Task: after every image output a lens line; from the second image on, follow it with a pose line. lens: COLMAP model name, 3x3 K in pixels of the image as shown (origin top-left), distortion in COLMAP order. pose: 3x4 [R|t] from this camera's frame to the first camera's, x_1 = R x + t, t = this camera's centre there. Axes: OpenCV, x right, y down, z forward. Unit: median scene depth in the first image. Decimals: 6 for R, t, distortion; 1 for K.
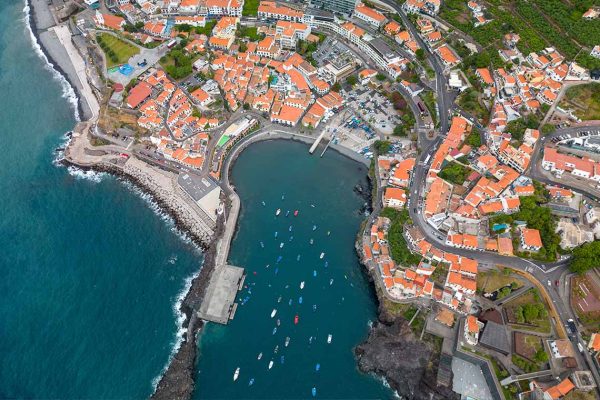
lens RADIAL K [[441.3, 0, 301.5], [0, 441.3, 193.6], [0, 0, 1]] dist [0.043083, -0.004589]
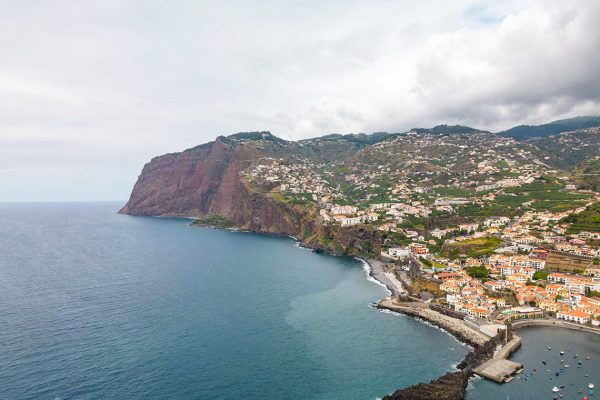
lens RADIAL K [[441.3, 0, 301.5], [0, 441.3, 193.6], [0, 0, 1]] dist [0.043083, -0.004589]
pose [[0.837148, 0.013553, -0.546809, 0.005559], [-0.445539, 0.596814, -0.667314, 0.720256], [0.317299, 0.802265, 0.505660, -0.019027]]
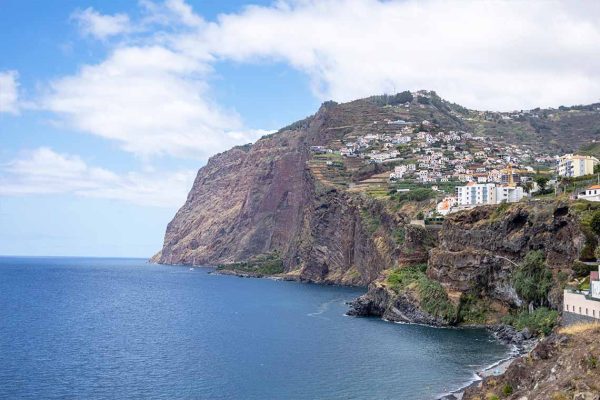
lens RADIAL K [[813.6, 0, 284.0], [0, 813.6, 199.8], [0, 0, 1]] dist [0.007420, 0.016108]
pose [[0.627447, -0.021197, -0.778371, -0.431038], [-0.640518, 0.554373, -0.531420, -0.221407], [0.442772, 0.831998, 0.334262, 1.000567]]
